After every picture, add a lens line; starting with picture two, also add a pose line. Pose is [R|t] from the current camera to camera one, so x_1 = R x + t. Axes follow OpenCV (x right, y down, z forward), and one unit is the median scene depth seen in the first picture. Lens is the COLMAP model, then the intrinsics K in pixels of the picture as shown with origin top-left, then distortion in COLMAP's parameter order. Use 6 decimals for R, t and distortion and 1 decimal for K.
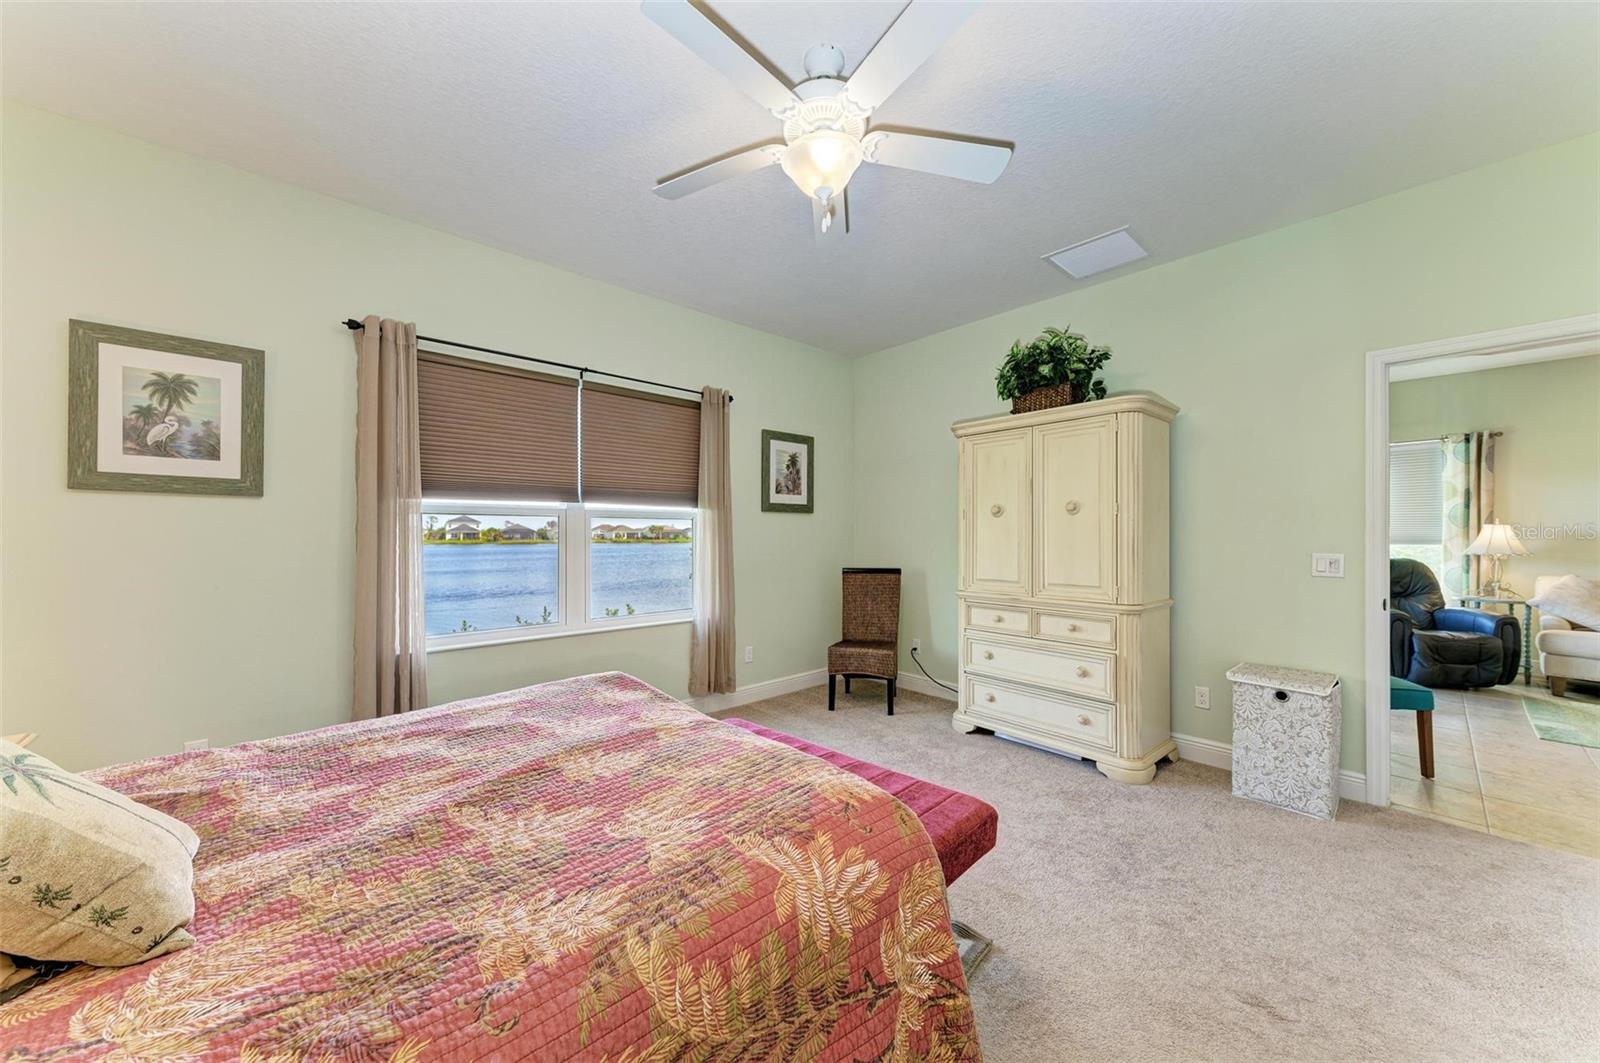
lens RADIAL K [[560.6, 0, 798.3], [0, 560.6, 529.4], [0, 0, 1]] dist [0.013044, -0.004647]
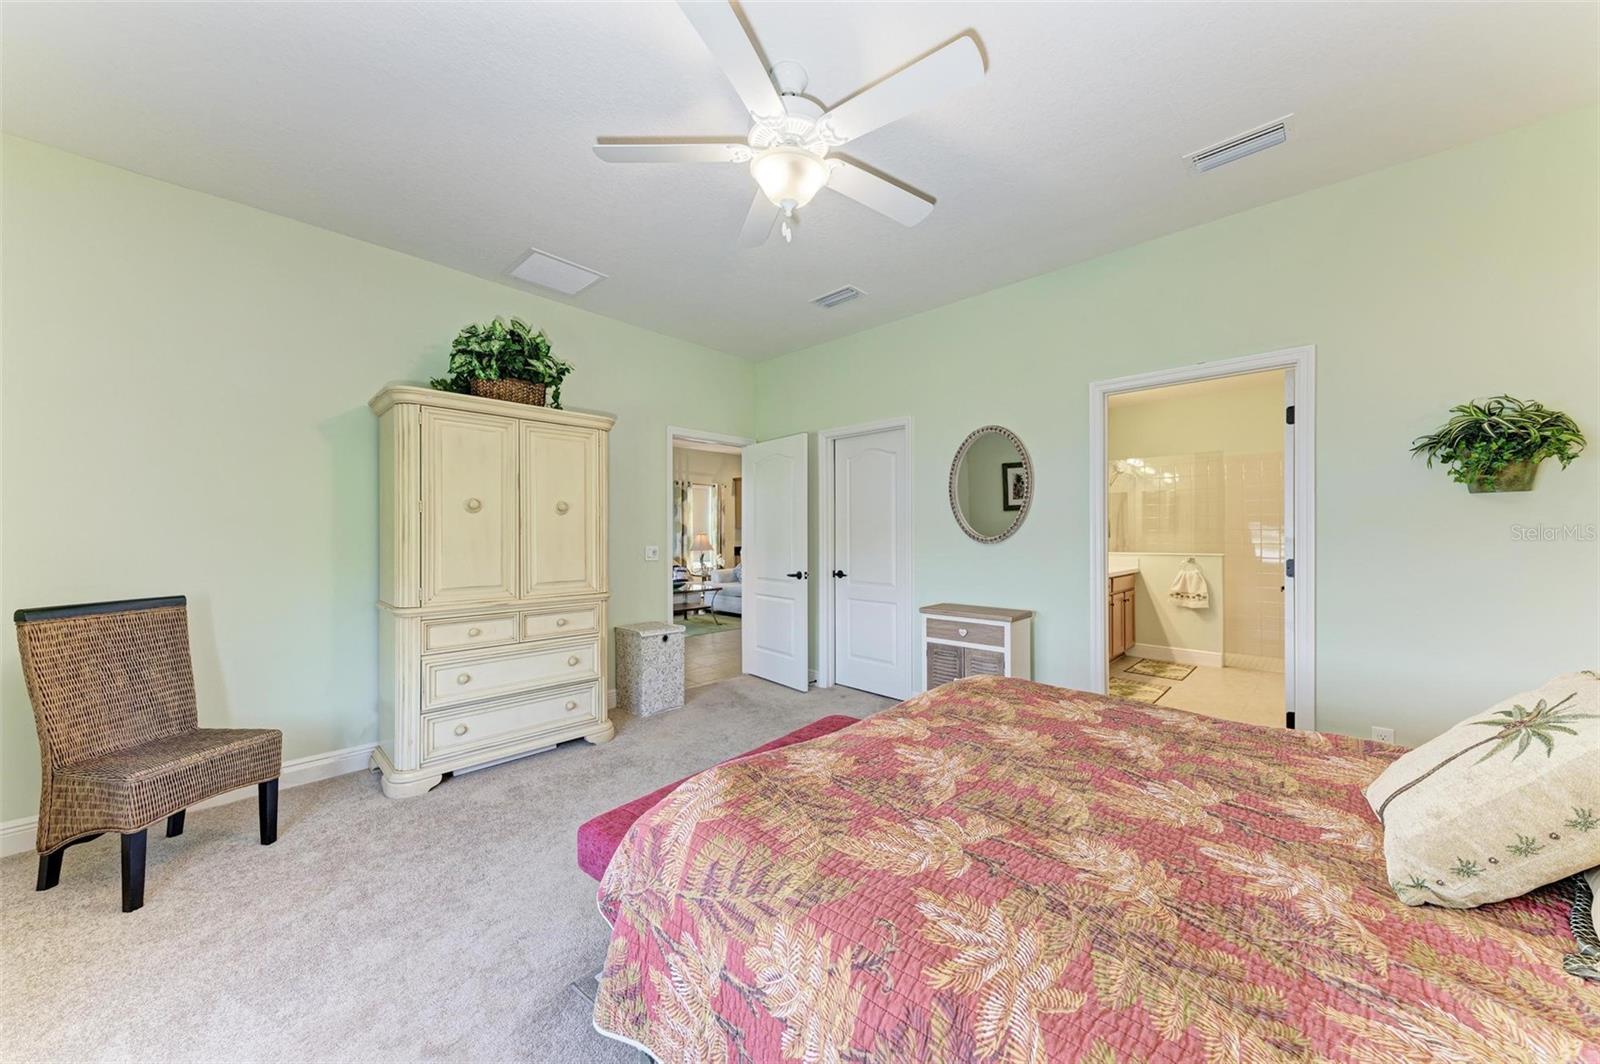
lens RADIAL K [[560.6, 0, 800.3], [0, 560.6, 538.2], [0, 0, 1]] dist [0.013044, -0.004647]
pose [[-0.068768, -0.002637, 0.997629, -1.068695], [-0.001637, 0.999995, 0.002531, 0.027337], [-0.997631, -0.001459, -0.068772, 1.142118]]
